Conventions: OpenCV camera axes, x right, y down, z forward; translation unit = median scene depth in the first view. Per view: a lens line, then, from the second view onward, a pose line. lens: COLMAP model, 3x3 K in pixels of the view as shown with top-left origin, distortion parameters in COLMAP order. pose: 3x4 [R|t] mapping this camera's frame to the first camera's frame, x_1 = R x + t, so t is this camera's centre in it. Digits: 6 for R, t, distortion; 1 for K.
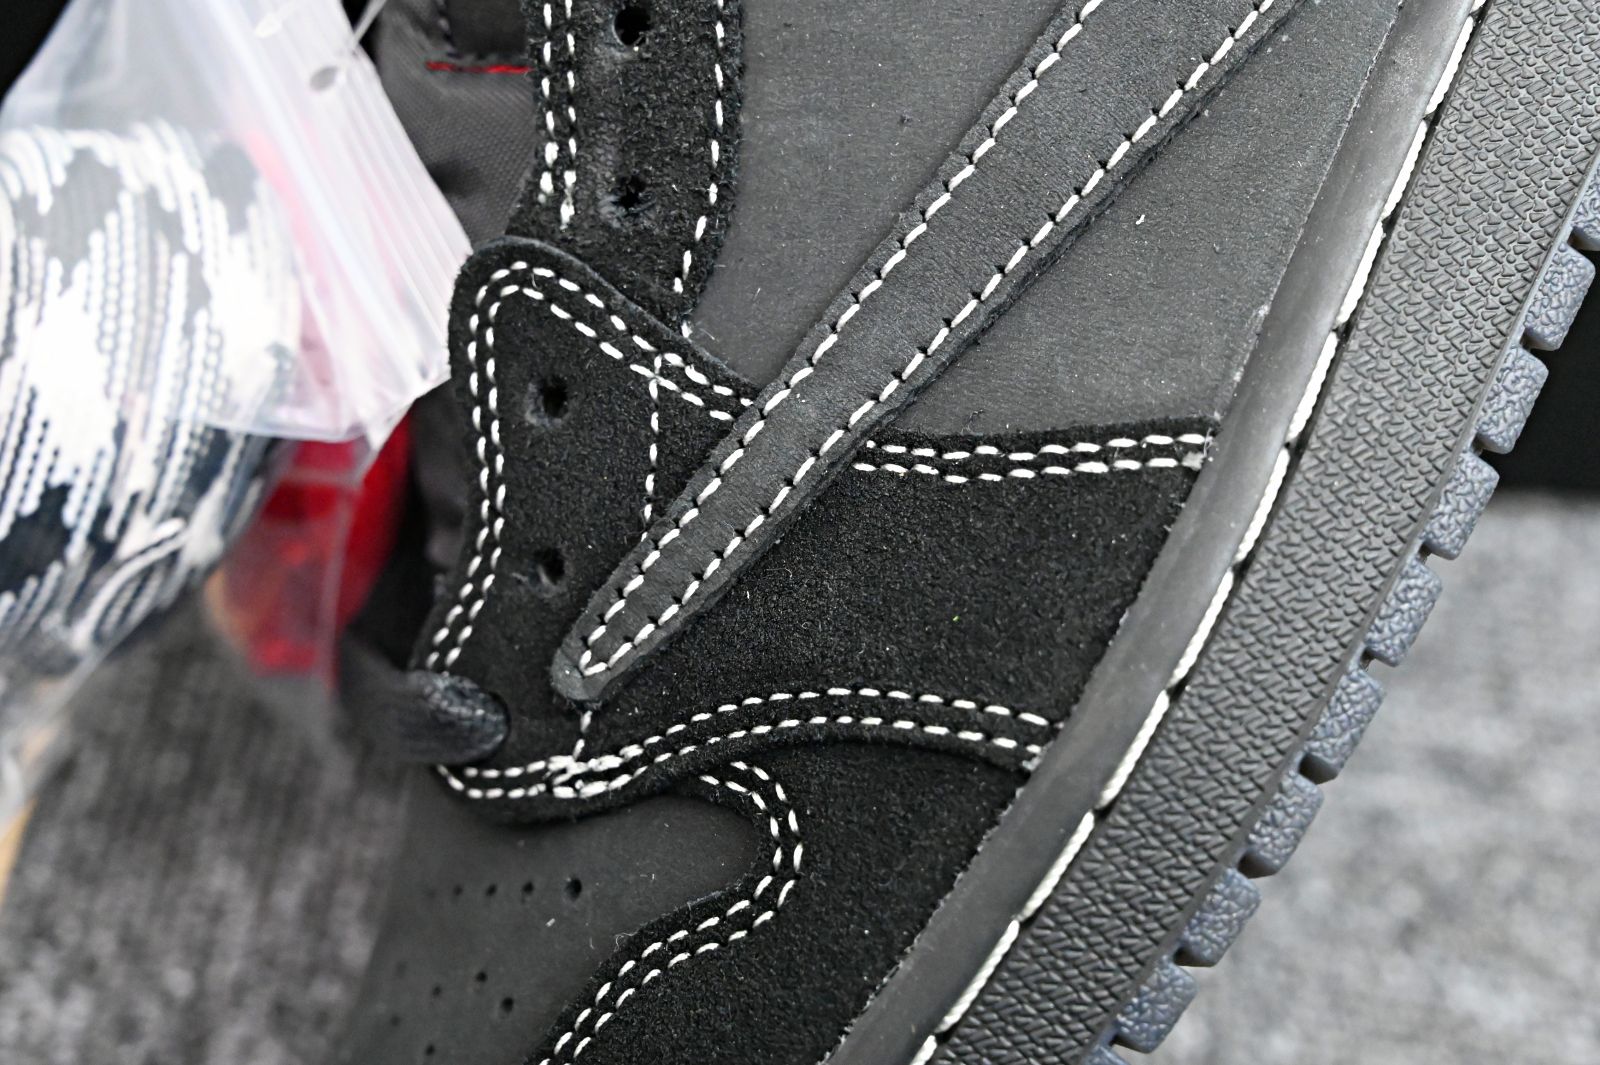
lens RADIAL K [[3258.5, 0, 802.1], [0, 3258.5, 532.7], [0, 0, 1]] dist [0.025905, 0.000000]
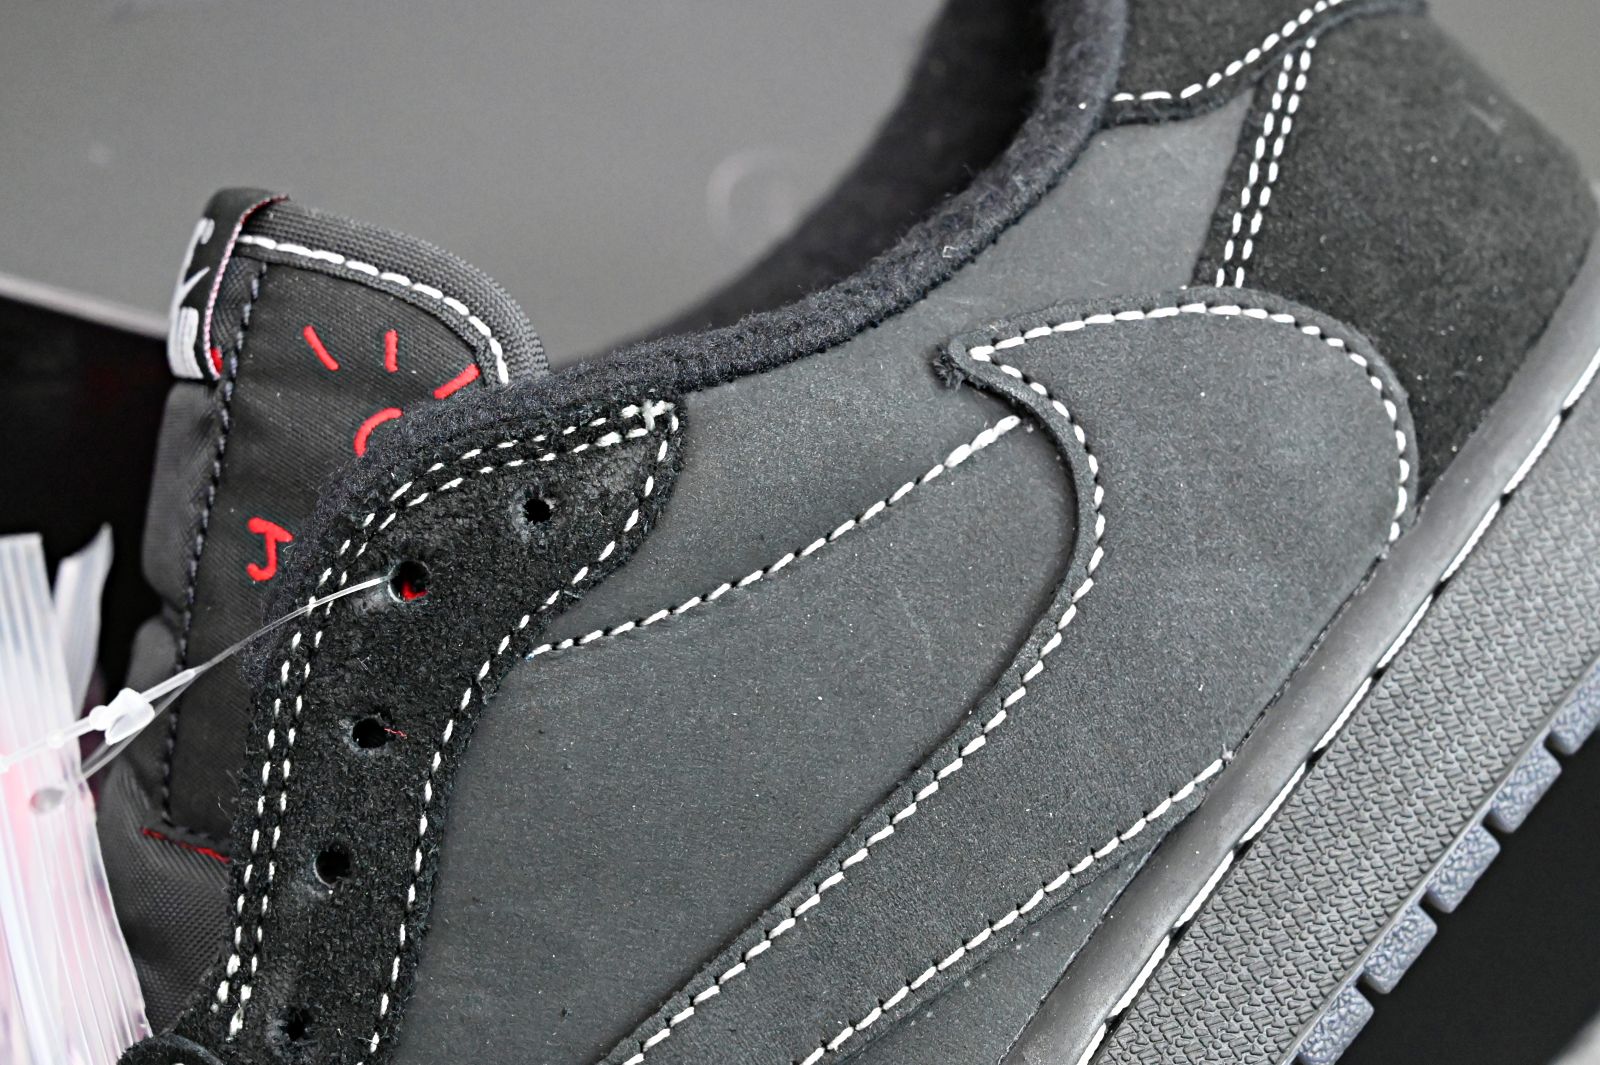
lens RADIAL K [[3258.5, 0, 797.9], [0, 3258.5, 531.8], [0, 0, 1]] dist [0.025905, 0.000000]
pose [[0.978062, 0.200935, 0.054950, 0.015460], [-0.201517, 0.979471, 0.005207, -0.298772], [-0.052776, -0.016166, 0.998476, -0.057970]]
